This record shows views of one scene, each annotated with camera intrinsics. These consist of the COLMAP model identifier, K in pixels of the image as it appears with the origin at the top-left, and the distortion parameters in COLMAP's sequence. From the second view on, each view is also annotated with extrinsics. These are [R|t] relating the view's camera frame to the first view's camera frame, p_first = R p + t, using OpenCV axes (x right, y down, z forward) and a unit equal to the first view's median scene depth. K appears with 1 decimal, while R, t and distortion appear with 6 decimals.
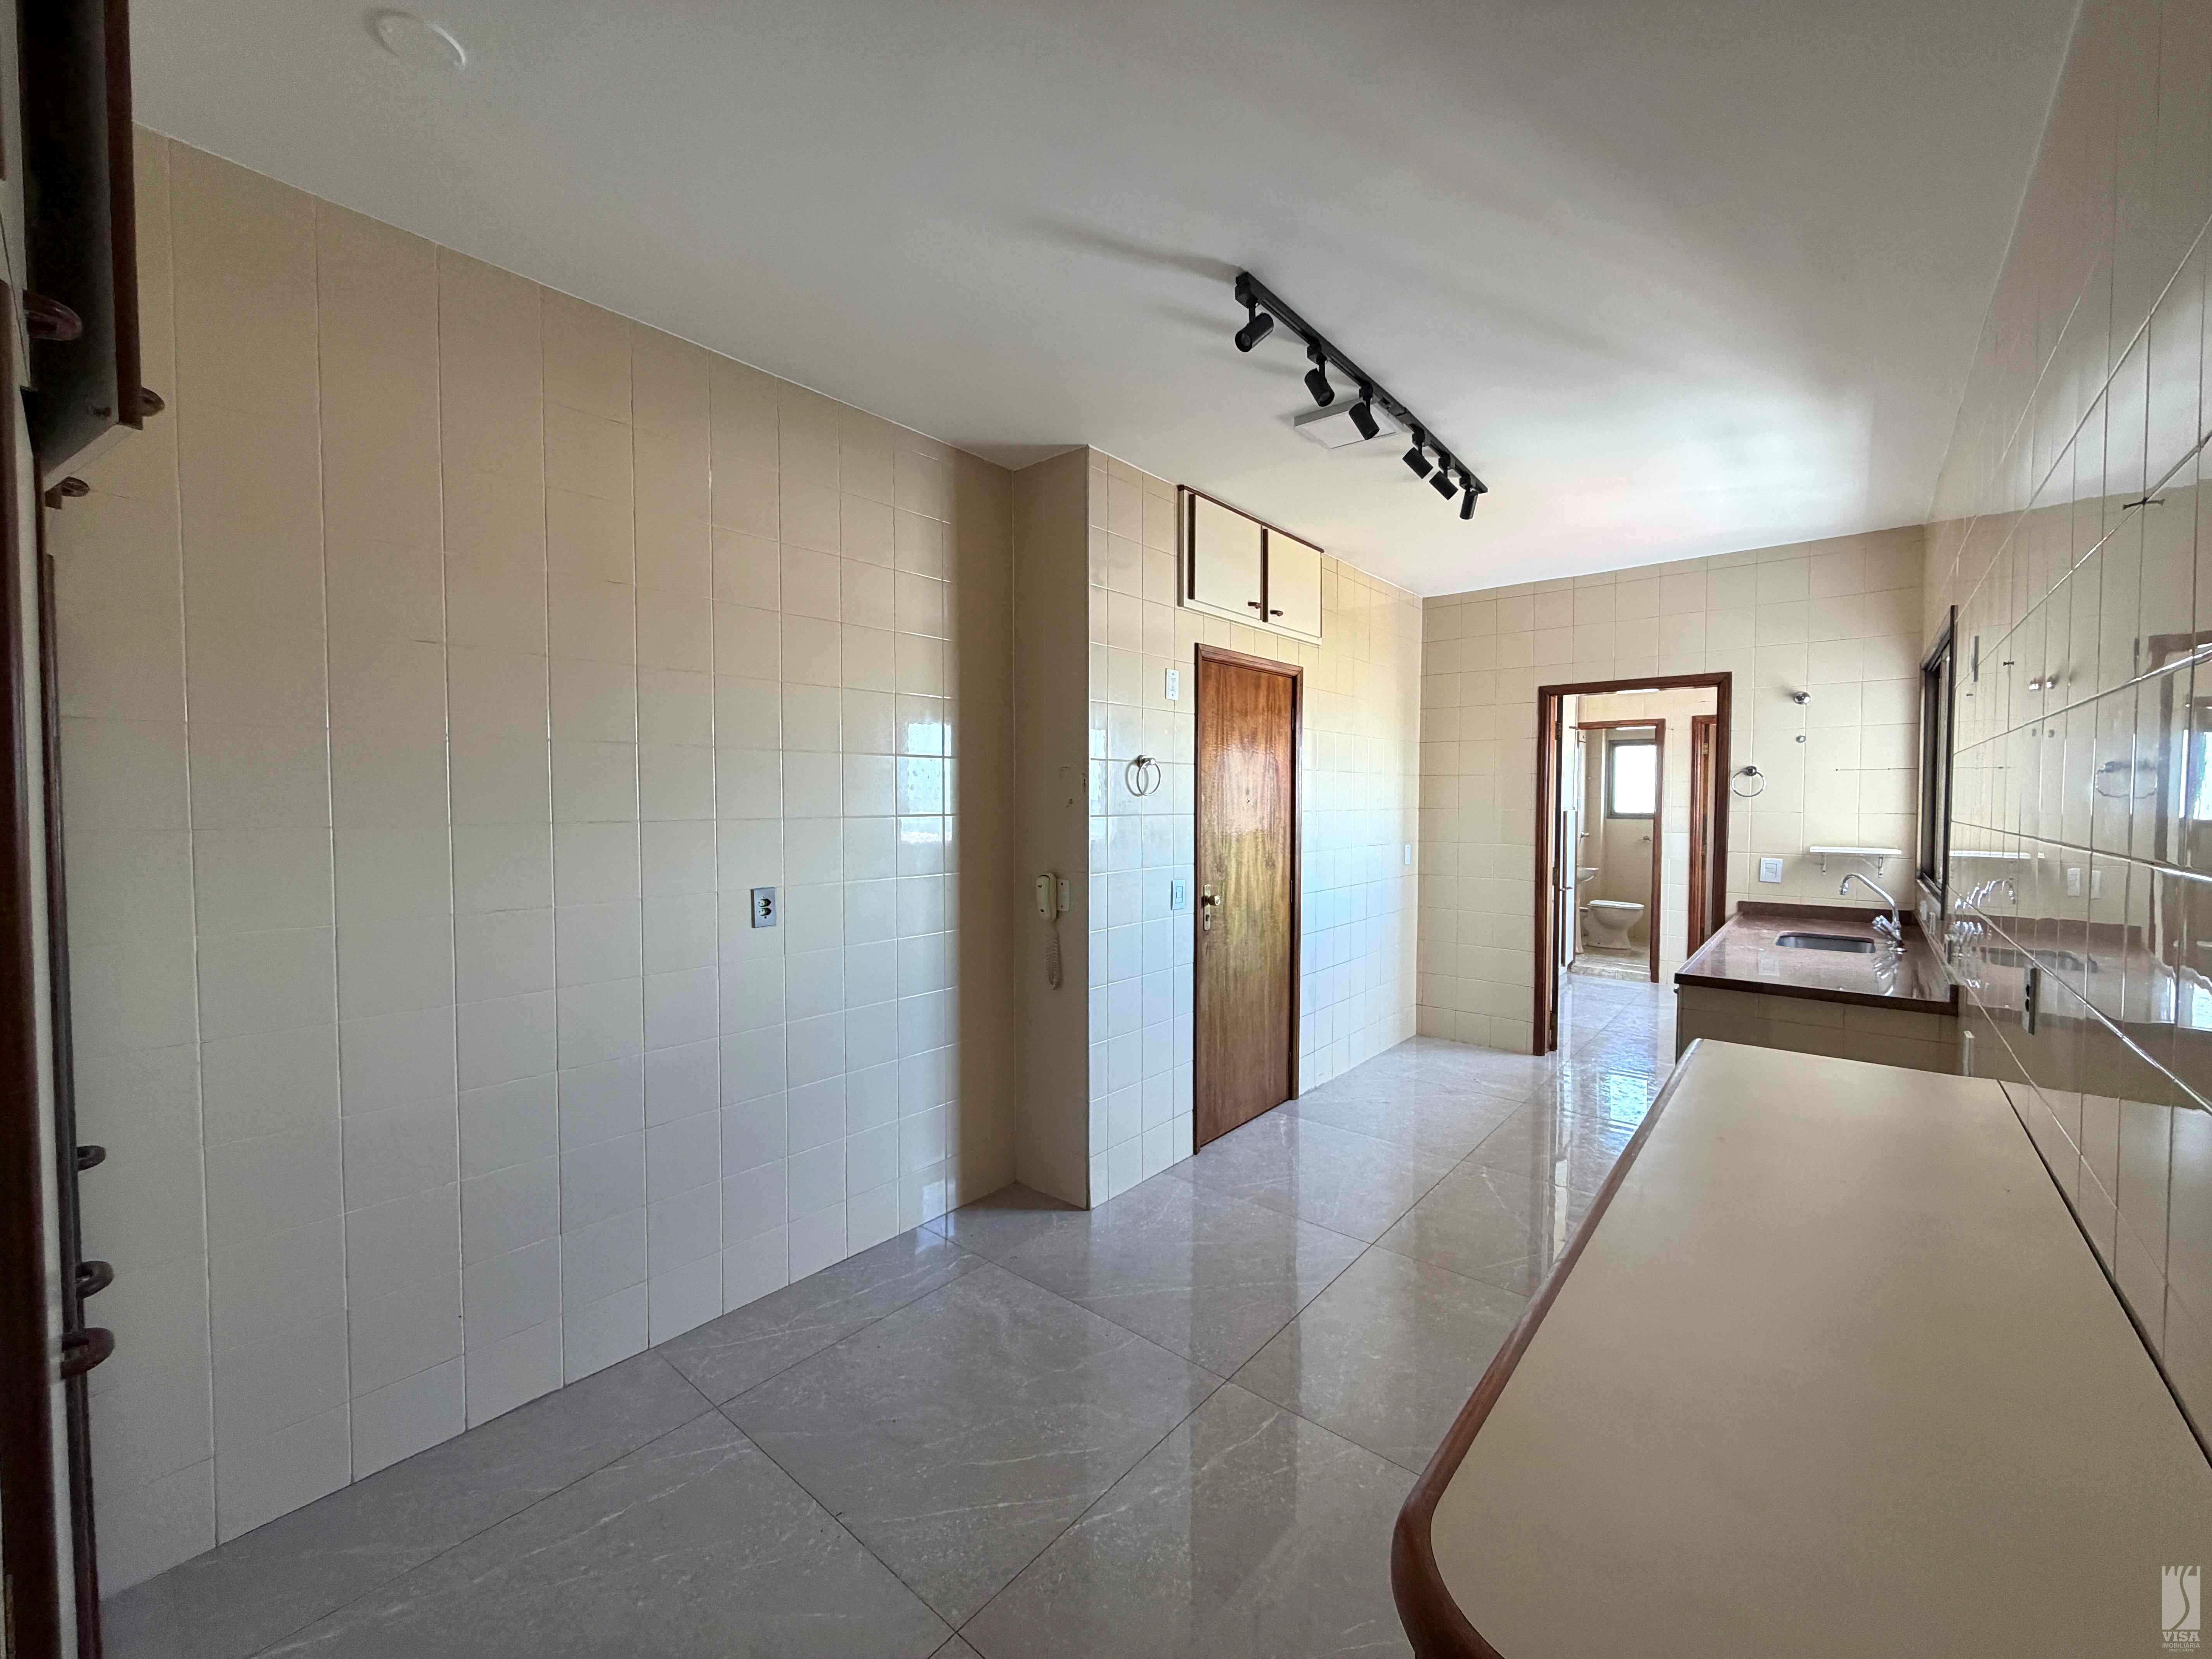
lens RADIAL K [[876.8, 0, 1103.0], [0, 876.8, 825.2], [0, 0, 1]] dist [0.001495, 0.000097]
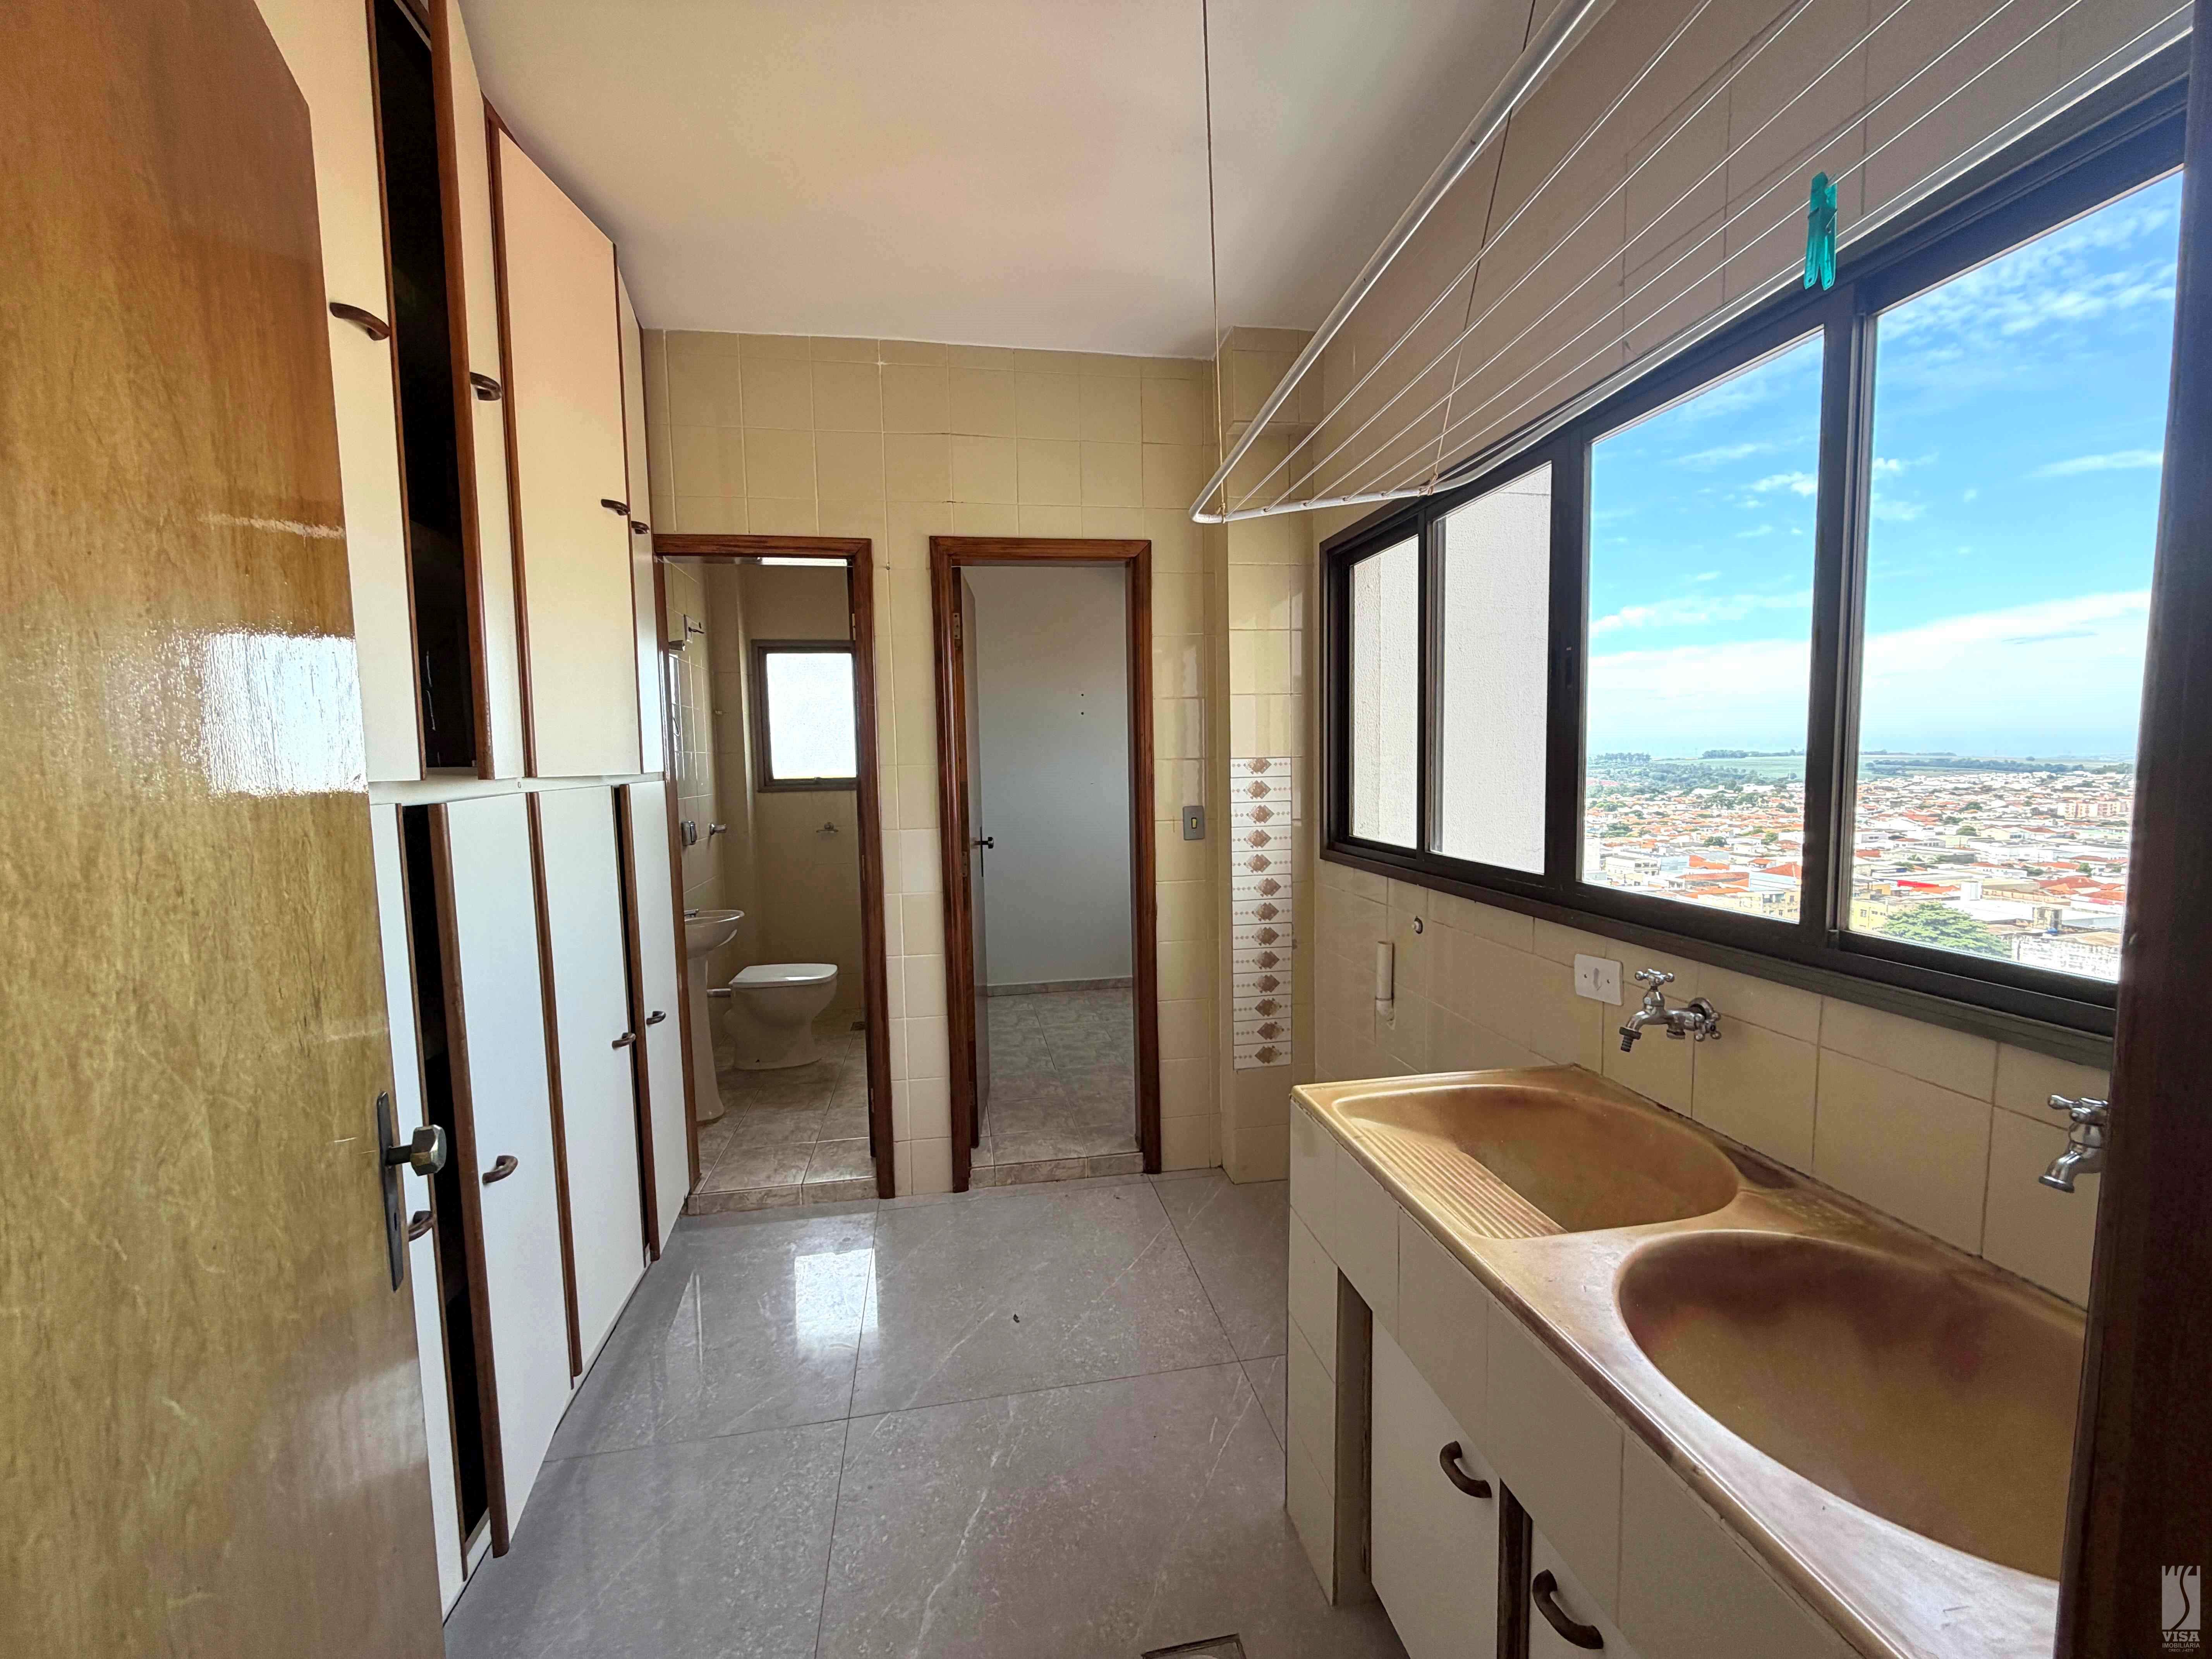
lens RADIAL K [[876.8, 0, 1103.0], [0, 876.8, 825.2], [0, 0, 1]] dist [0.001495, 0.000097]
pose [[0.623845, -0.079334, 0.777511, 0.602226], [0.045512, 0.996834, 0.065196, -0.023931], [-0.780222, -0.005286, 0.625481, 1.051583]]
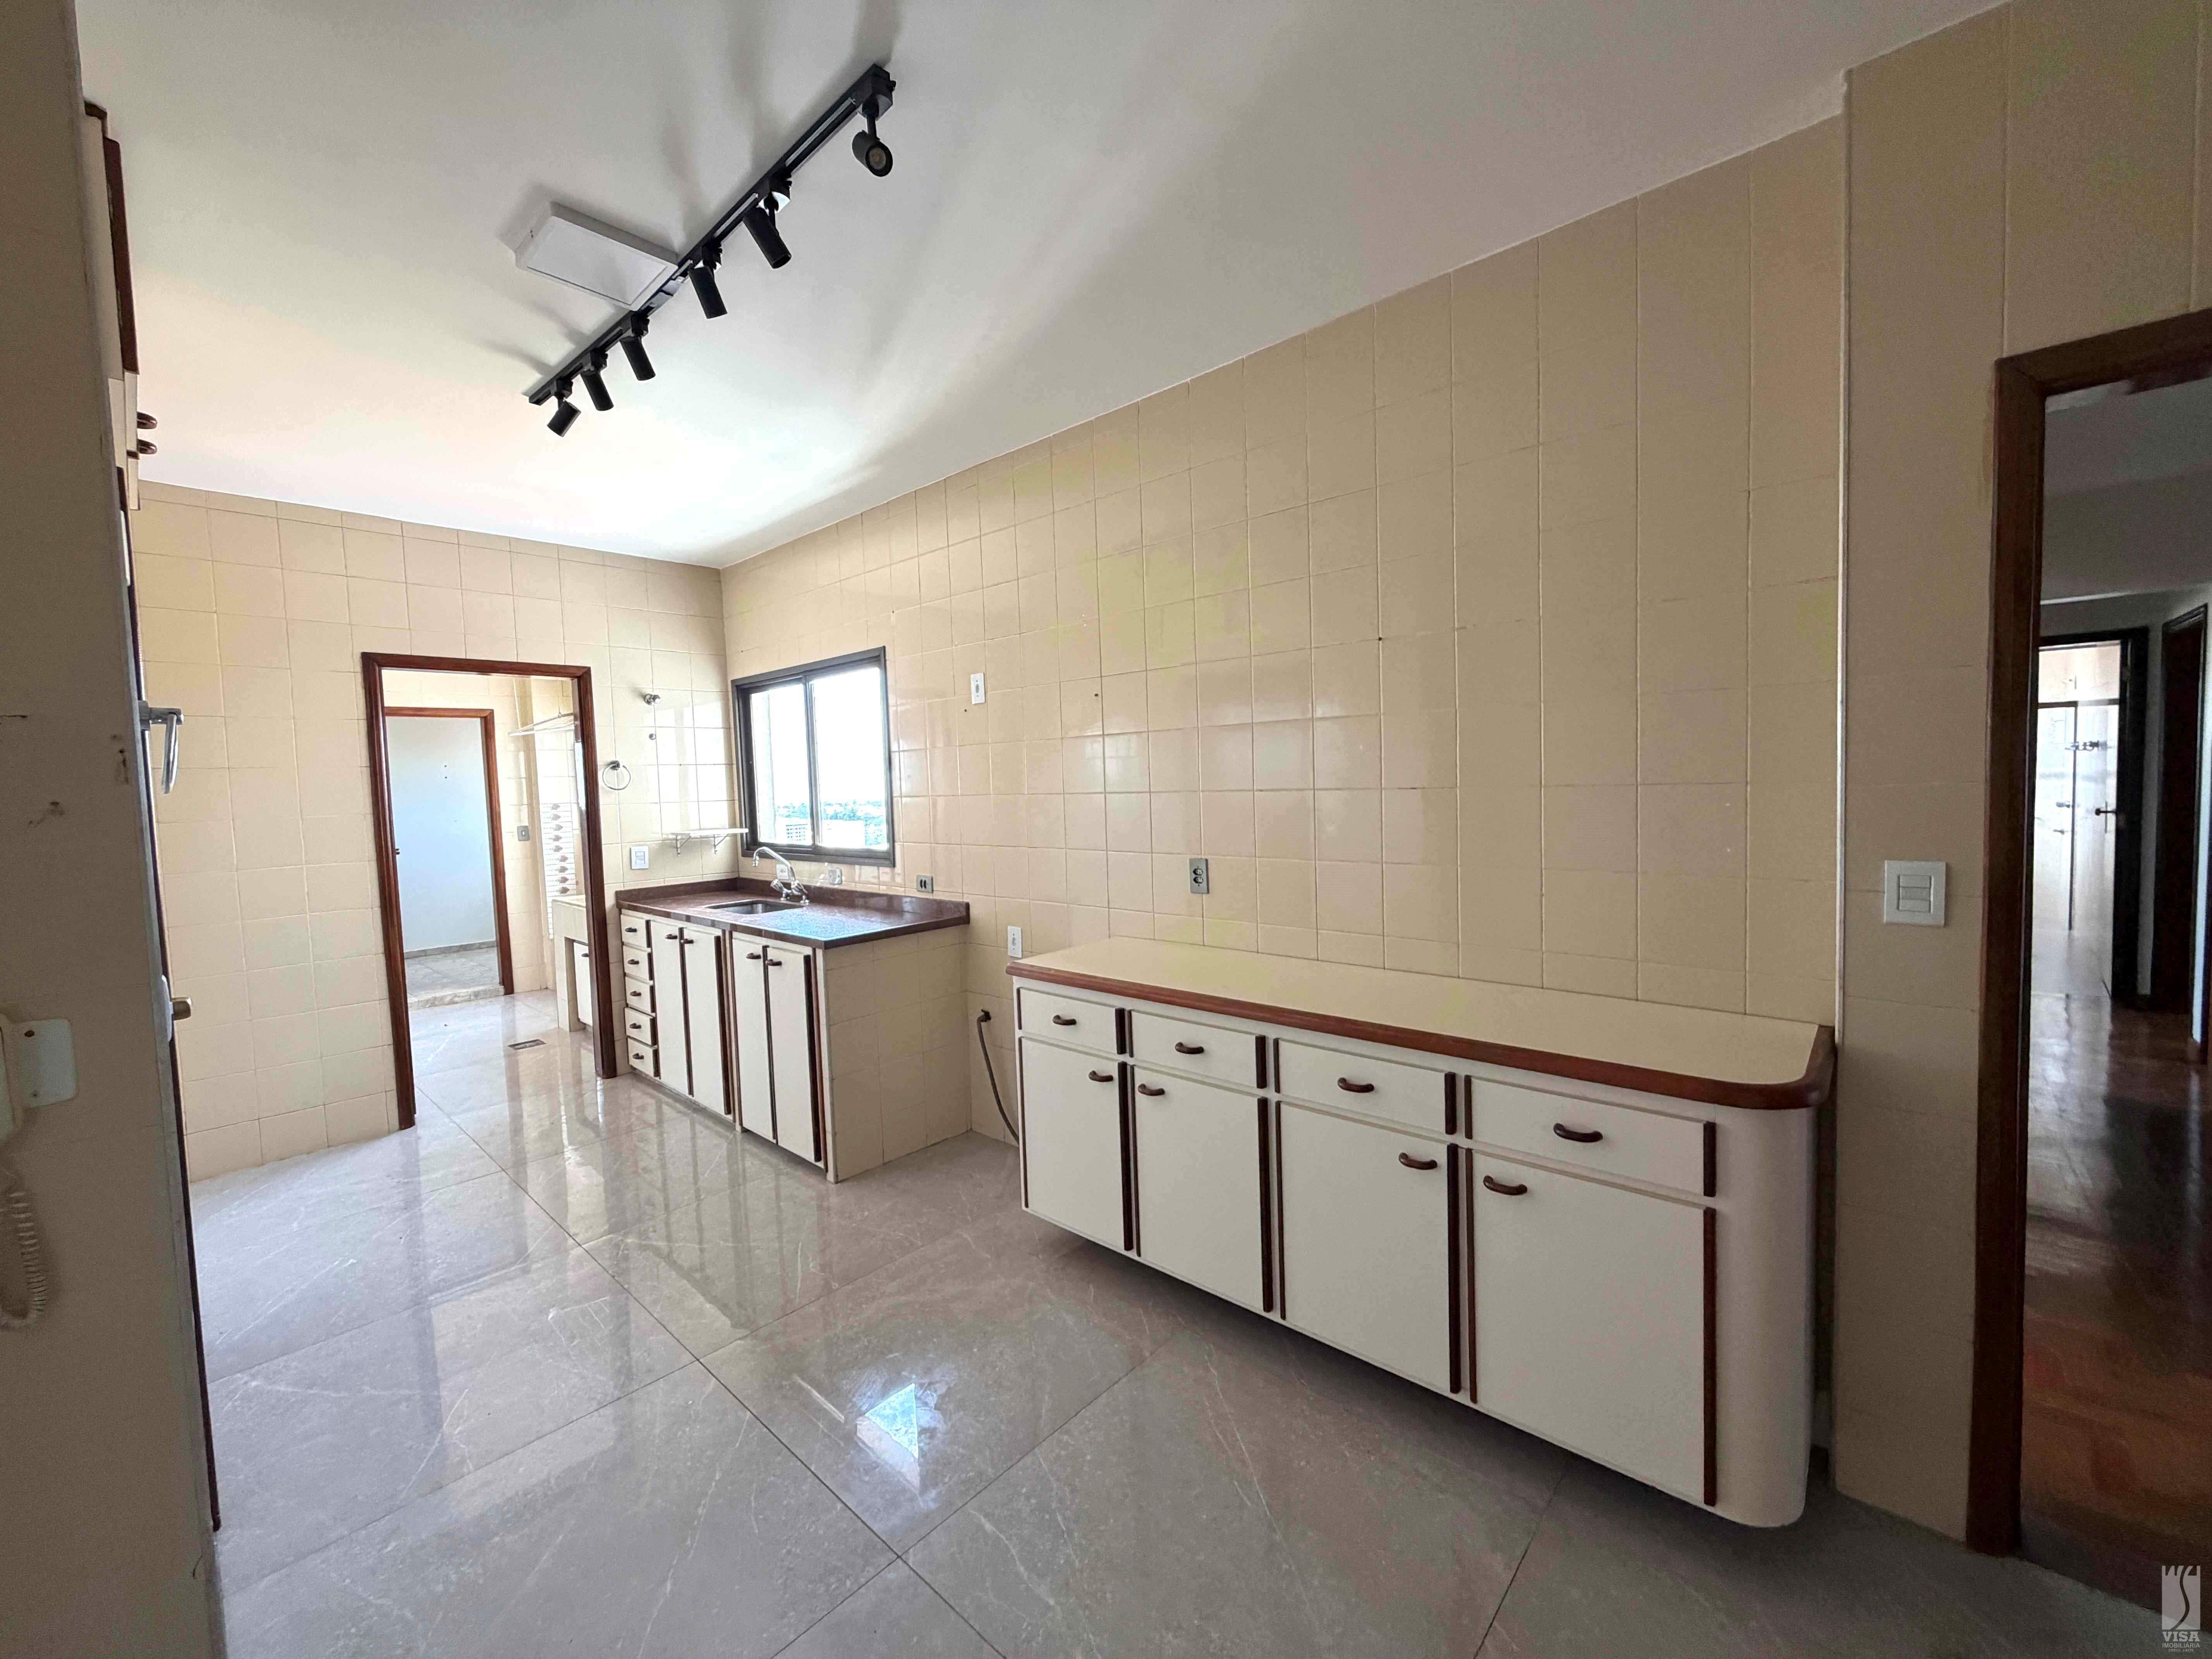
lens RADIAL K [[876.8, 0, 1103.0], [0, 876.8, 825.2], [0, 0, 1]] dist [0.001495, 0.000097]
pose [[0.034920, -0.054476, 0.997904, -0.282235], [0.064689, 0.996543, 0.052138, -0.007326], [-0.997294, 0.062733, 0.038324, 0.380226]]
